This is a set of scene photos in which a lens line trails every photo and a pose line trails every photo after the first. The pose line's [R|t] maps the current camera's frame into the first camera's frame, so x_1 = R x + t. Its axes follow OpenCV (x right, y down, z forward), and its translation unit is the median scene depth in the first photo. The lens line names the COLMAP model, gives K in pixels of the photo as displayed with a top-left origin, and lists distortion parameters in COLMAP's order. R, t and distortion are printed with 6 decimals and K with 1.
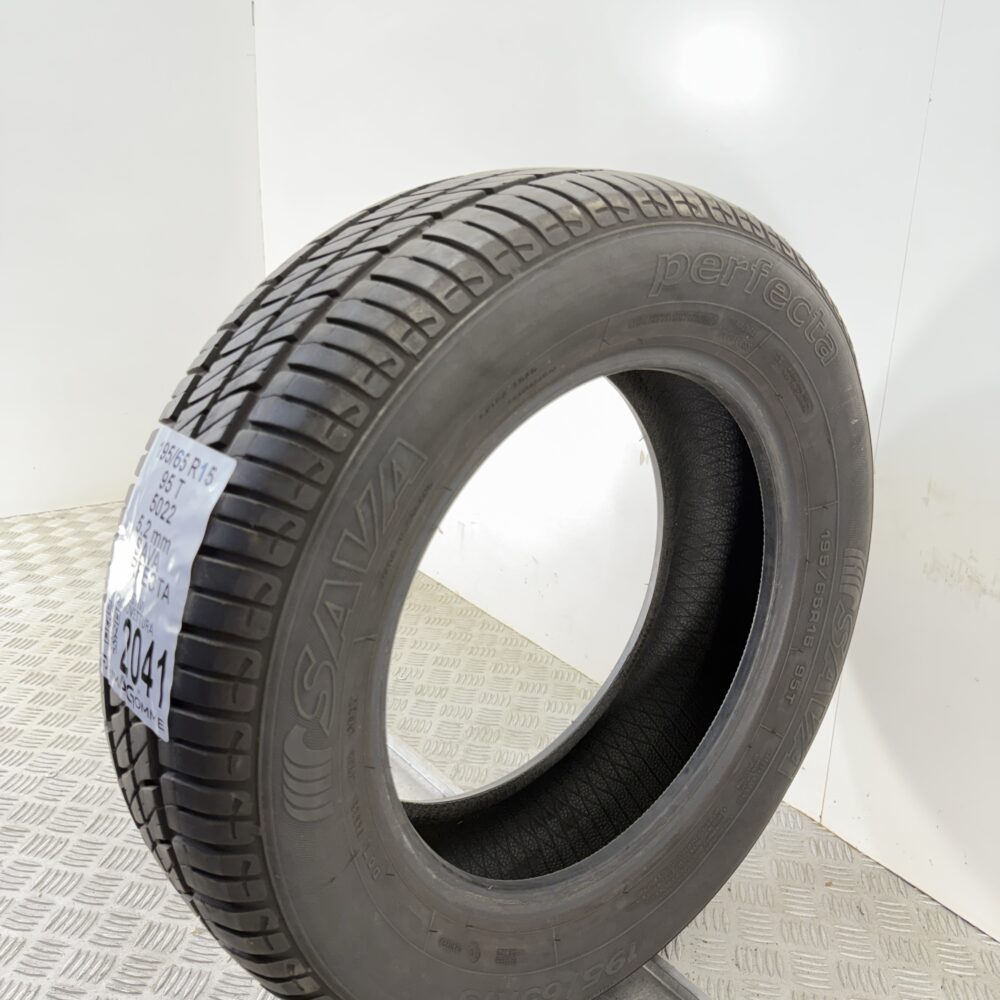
lens RADIAL K [[998.8, 0, 499.7], [0, 998.8, 517.2], [0, 0, 1]] dist [0.167503, -0.480421]
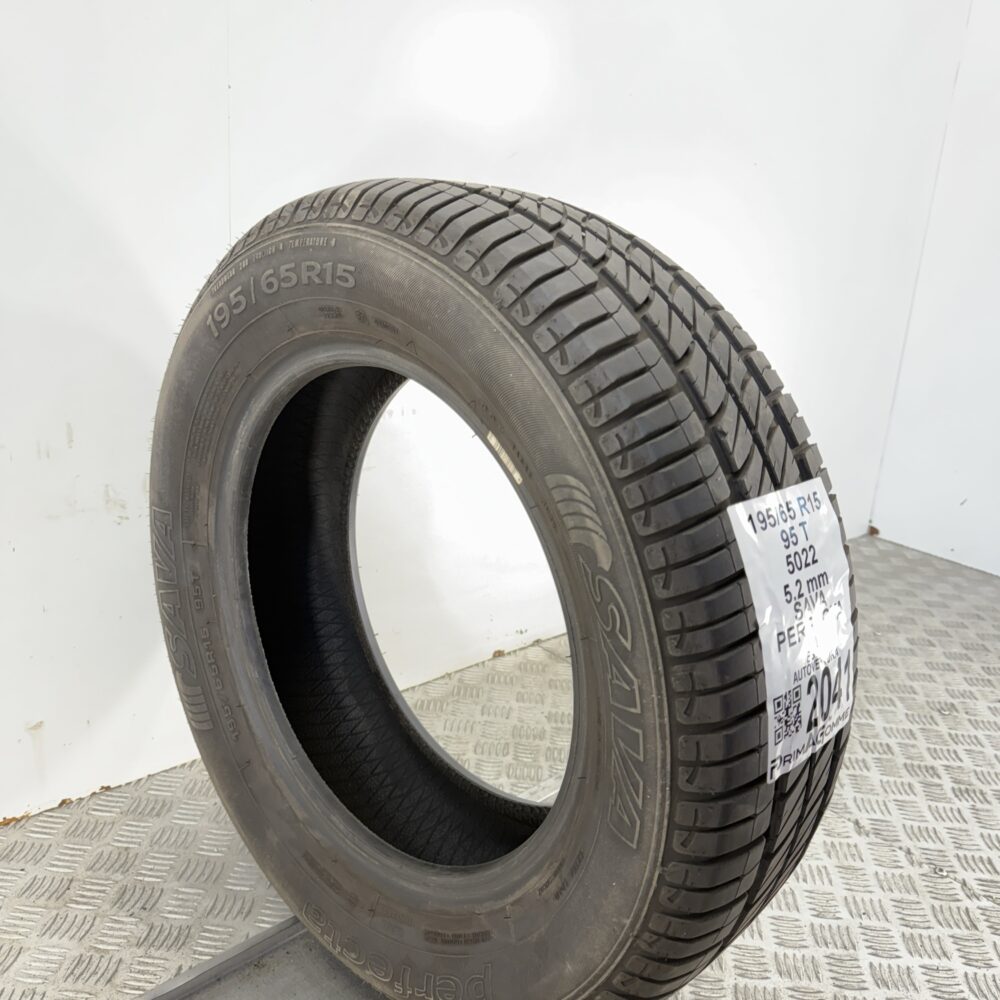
lens RADIAL K [[978.8, 0, 499.6], [0, 978.8, 475.1], [0, 0, 1]] dist [0.120066, -0.447000]
pose [[-0.115724, -0.320490, 0.940157, -1.225887], [0.236109, 0.910510, 0.339446, -0.506103], [-0.964811, 0.261261, -0.029697, 1.310882]]
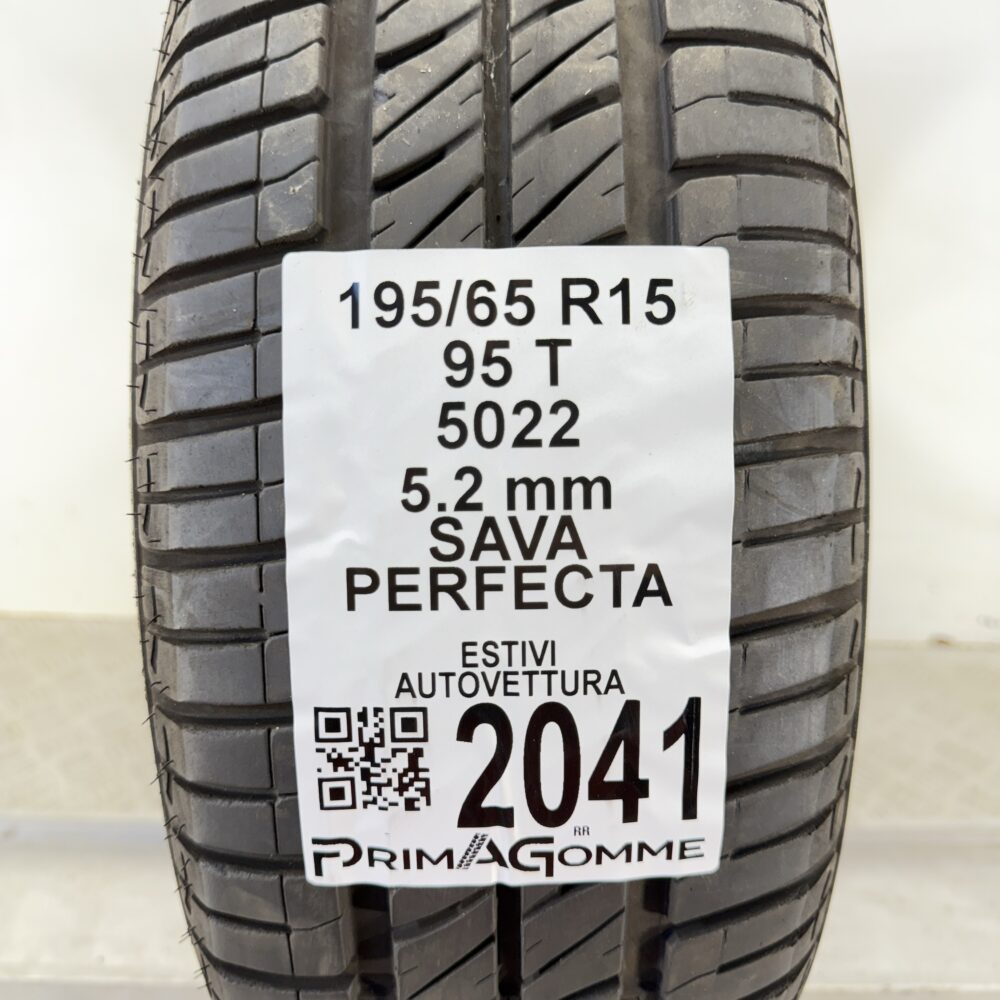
lens RADIAL K [[998.8, 0, 499.7], [0, 998.8, 517.2], [0, 0, 1]] dist [0.167503, -0.480421]
pose [[0.611713, -0.359985, 0.704428, -0.645578], [0.265130, 0.932256, 0.246178, -0.076460], [-0.745328, 0.036175, 0.665716, 0.728275]]
